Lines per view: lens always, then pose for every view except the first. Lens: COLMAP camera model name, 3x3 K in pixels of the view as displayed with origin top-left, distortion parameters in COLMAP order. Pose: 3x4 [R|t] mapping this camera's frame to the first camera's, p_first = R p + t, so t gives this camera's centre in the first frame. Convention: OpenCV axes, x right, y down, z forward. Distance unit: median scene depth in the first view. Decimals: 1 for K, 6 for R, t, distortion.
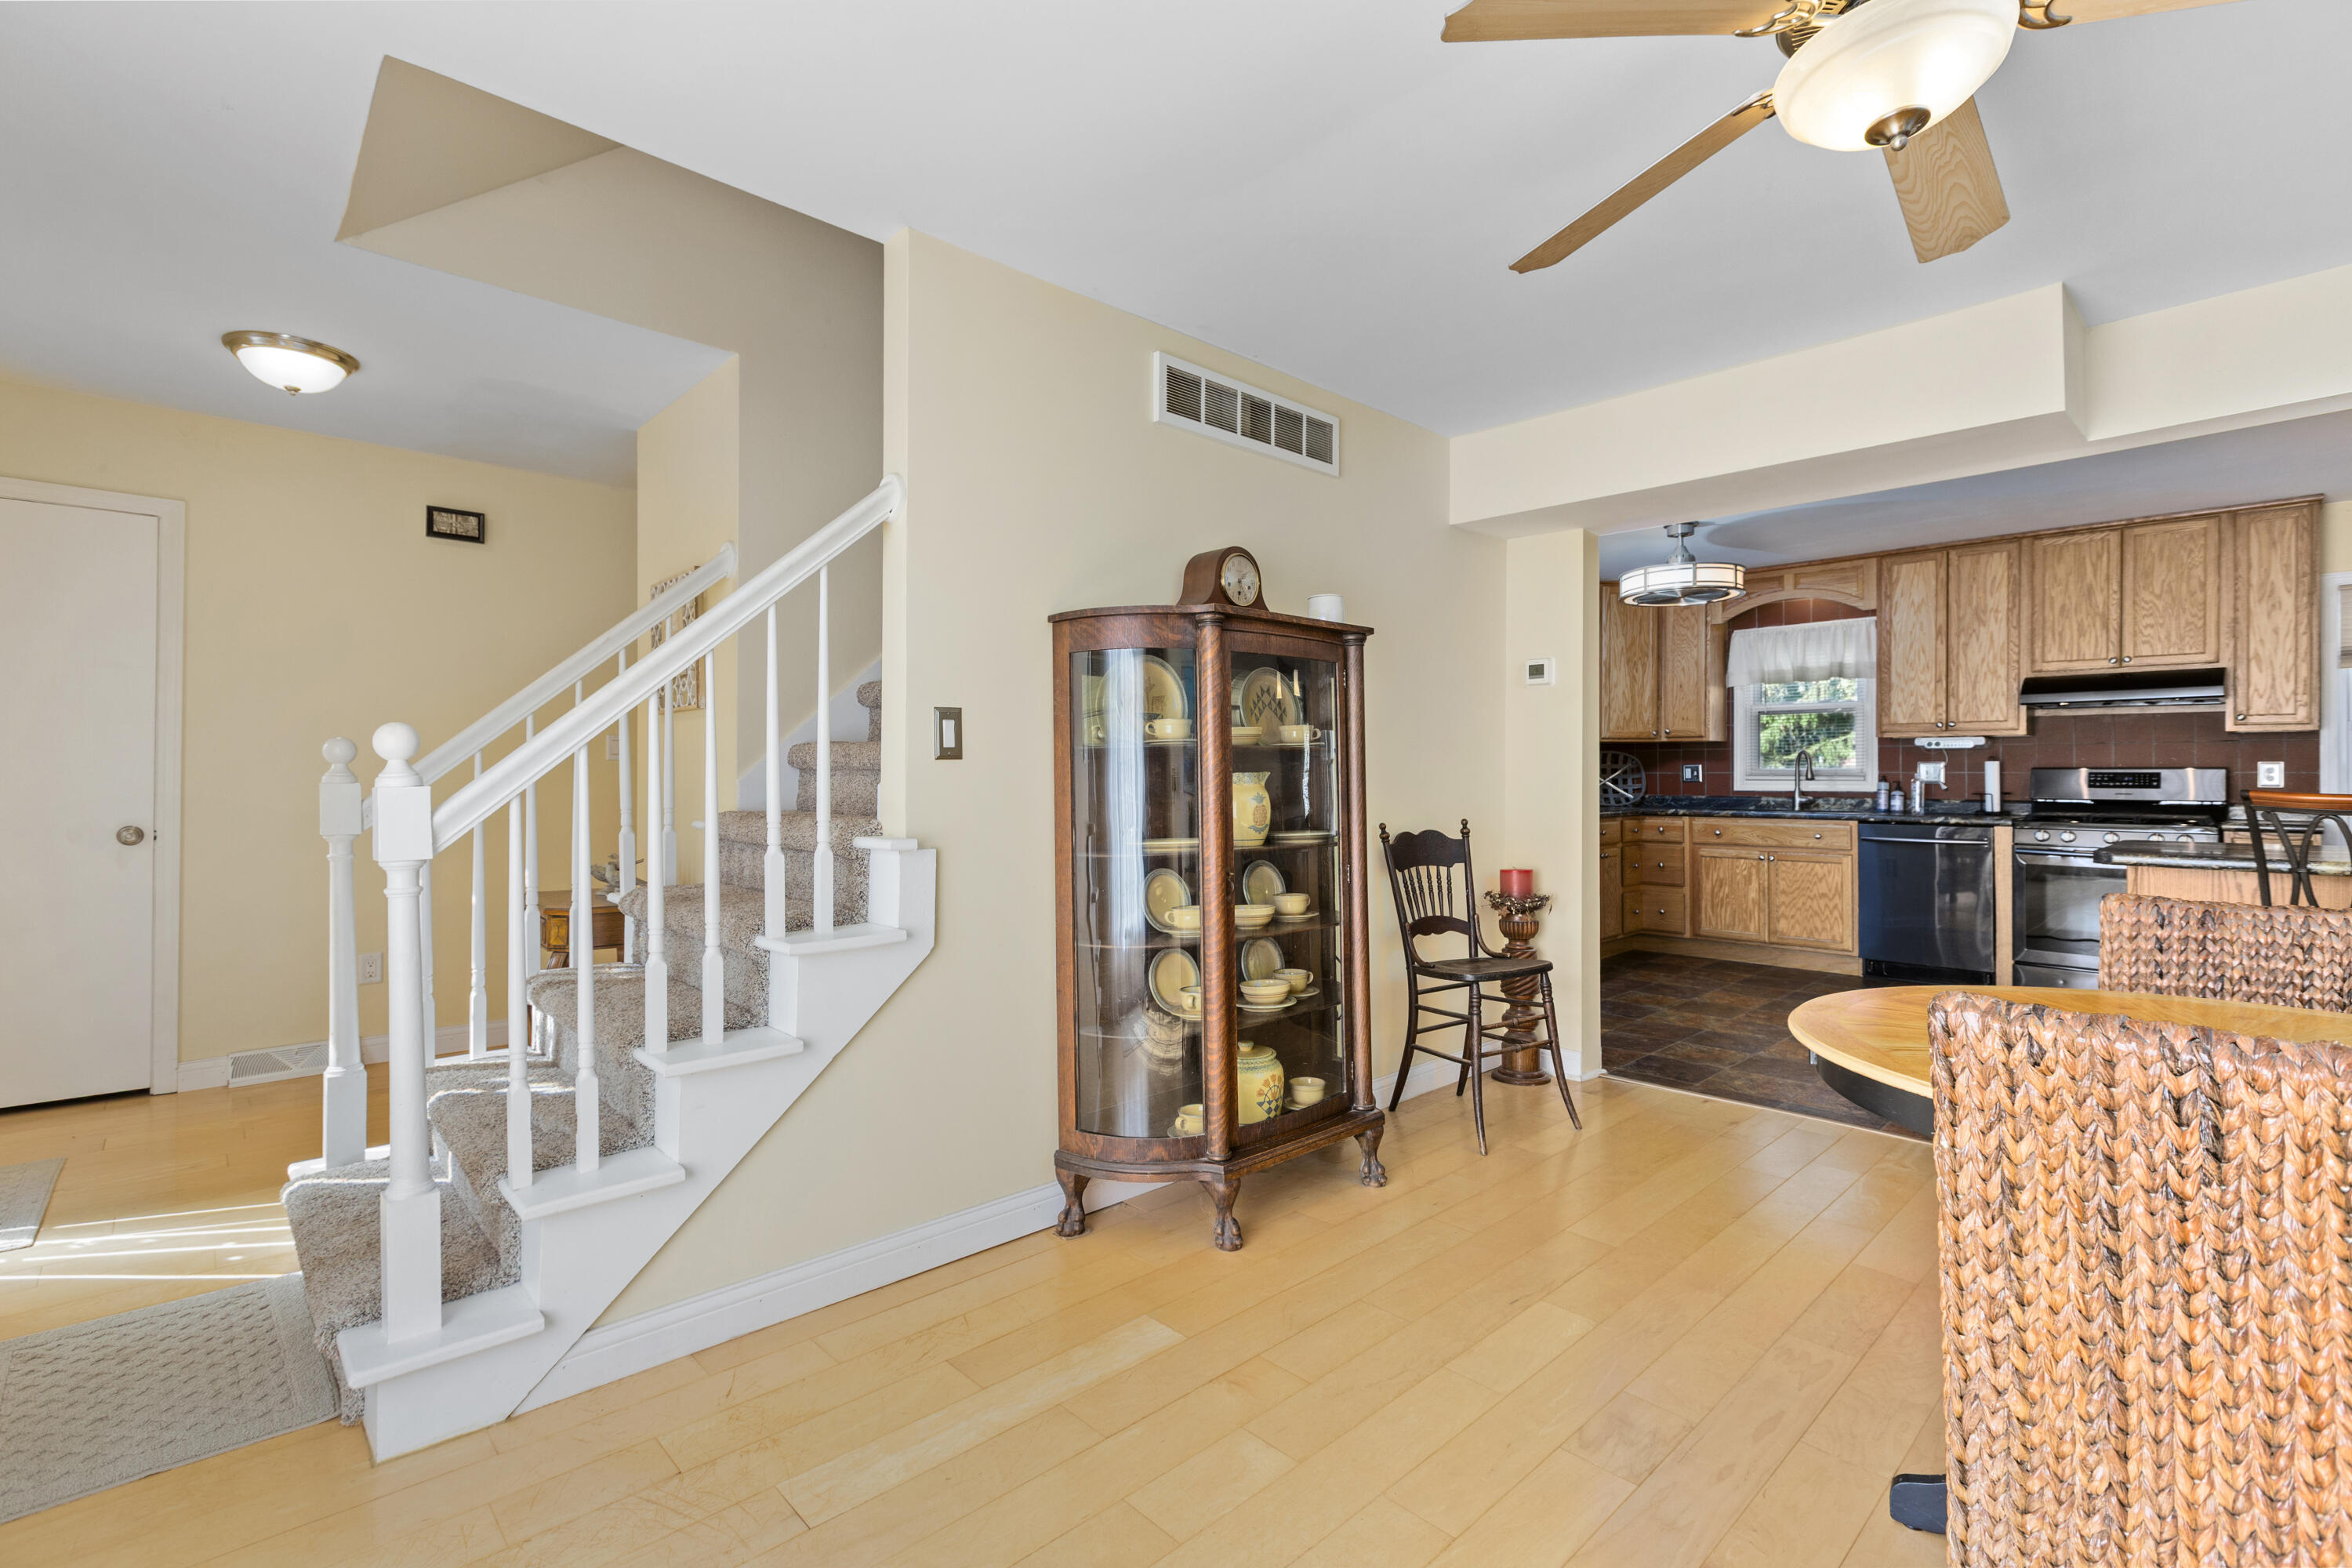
lens RADIAL K [[1101.5, 0, 1135.3], [0, 1101.5, 777.8], [0, 0, 1]] dist [-0.004260, 0.001074]
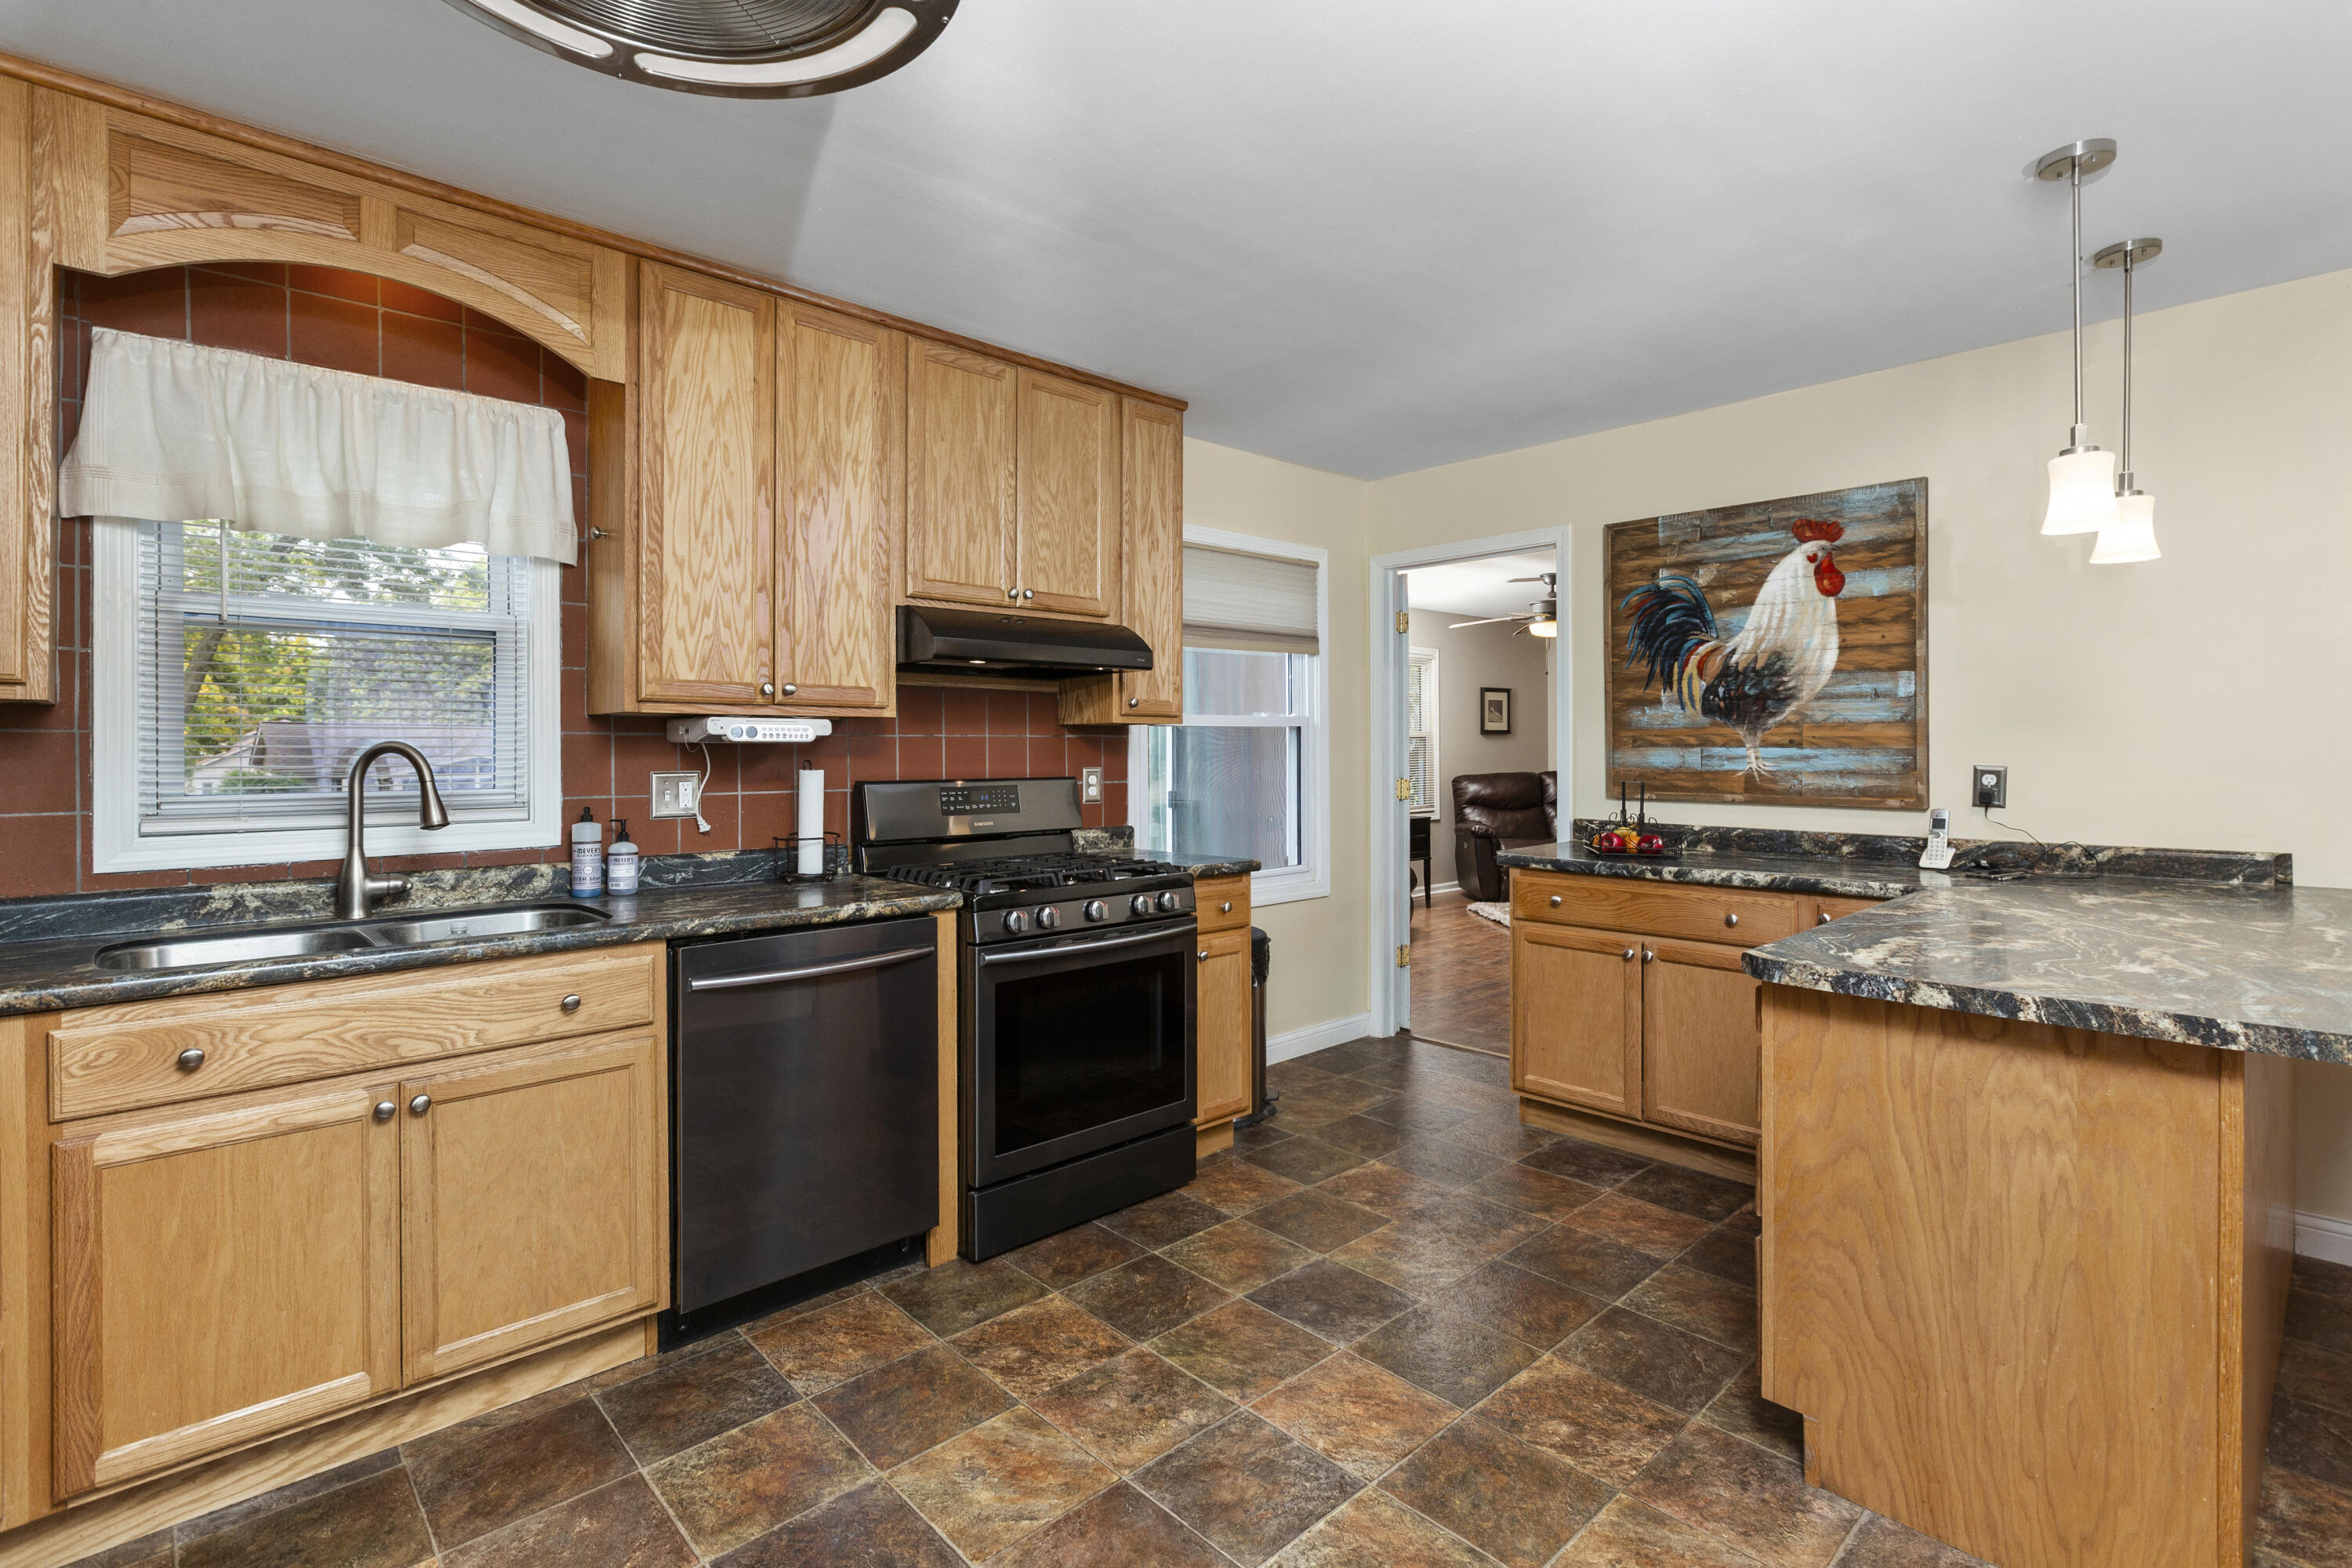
lens RADIAL K [[1101.5, 0, 1202.2], [0, 1101.5, 742.9], [0, 0, 1]] dist [-0.004260, 0.001074]
pose [[-0.013262, 0.003157, 0.999907, 0.292528], [0.004674, 0.999984, -0.003095, -0.024687], [-0.999901, 0.004633, -0.013276, 0.838449]]
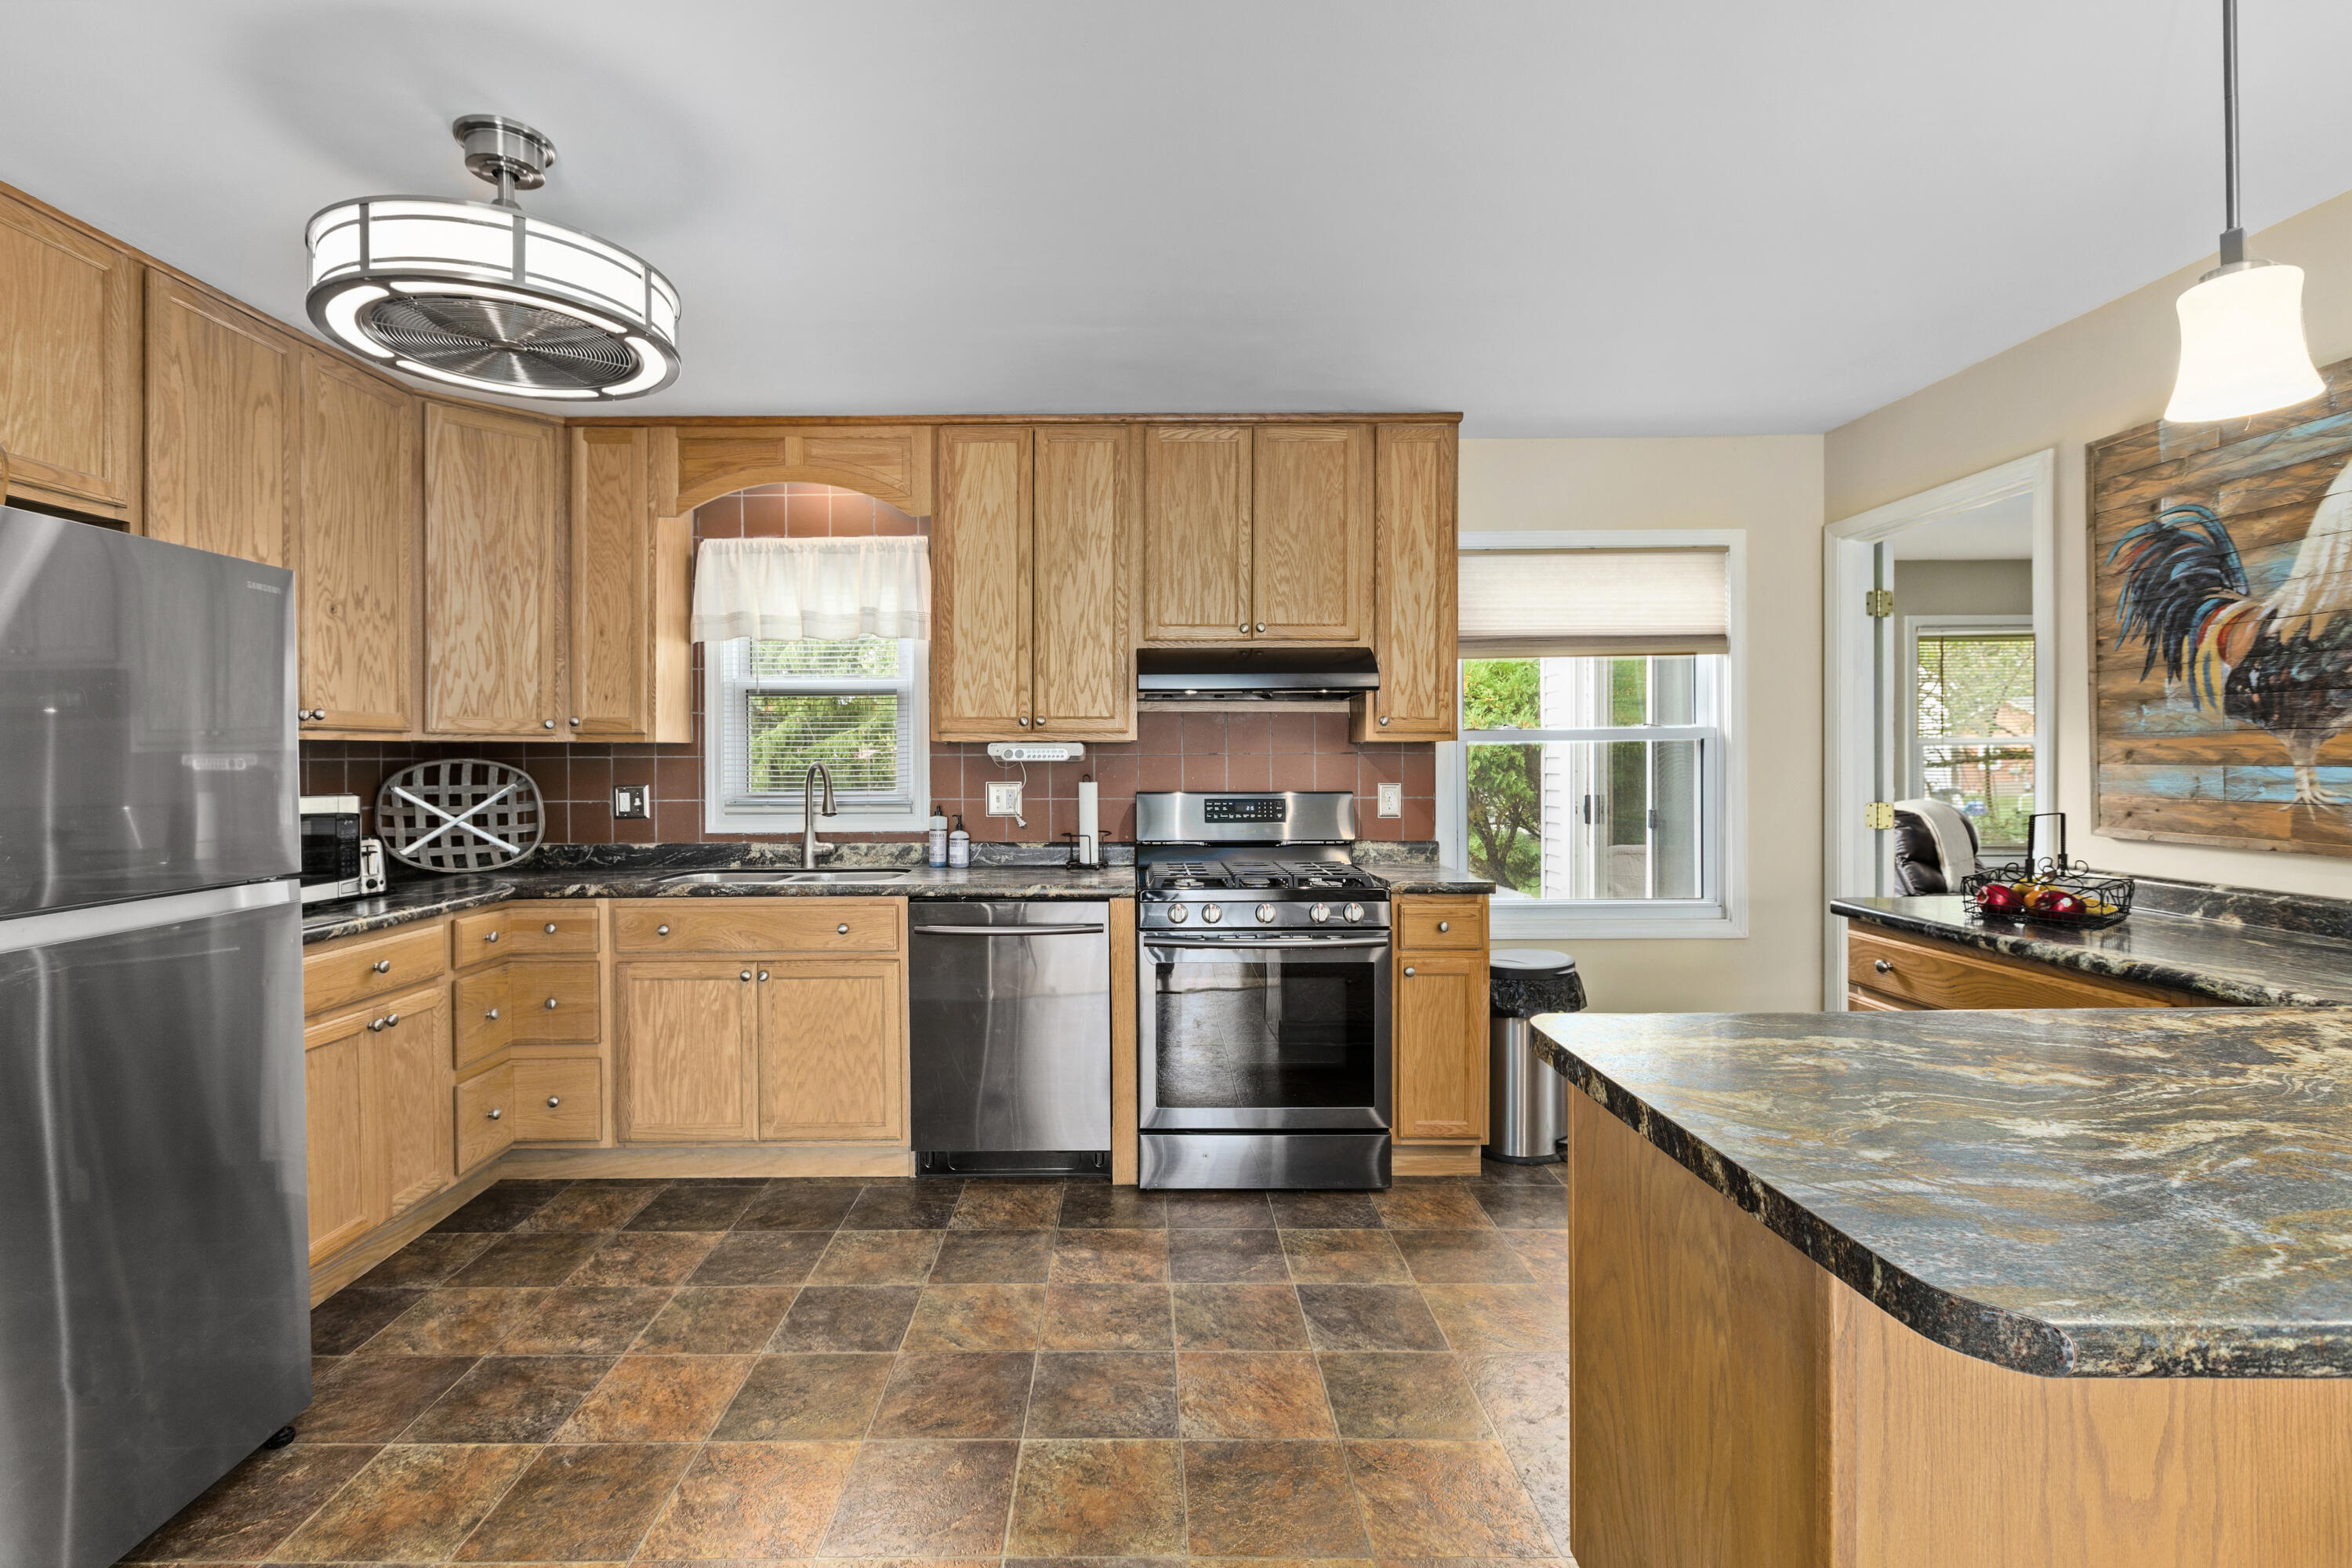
lens RADIAL K [[1101.5, 0, 1127.5], [0, 1101.5, 752.8], [0, 0, 1]] dist [-0.004260, 0.001074]
pose [[0.684369, 0.003011, 0.729129, 0.342585], [0.005368, 0.999944, -0.009167, -0.025907], [-0.729116, 0.010187, 0.684315, 0.560749]]
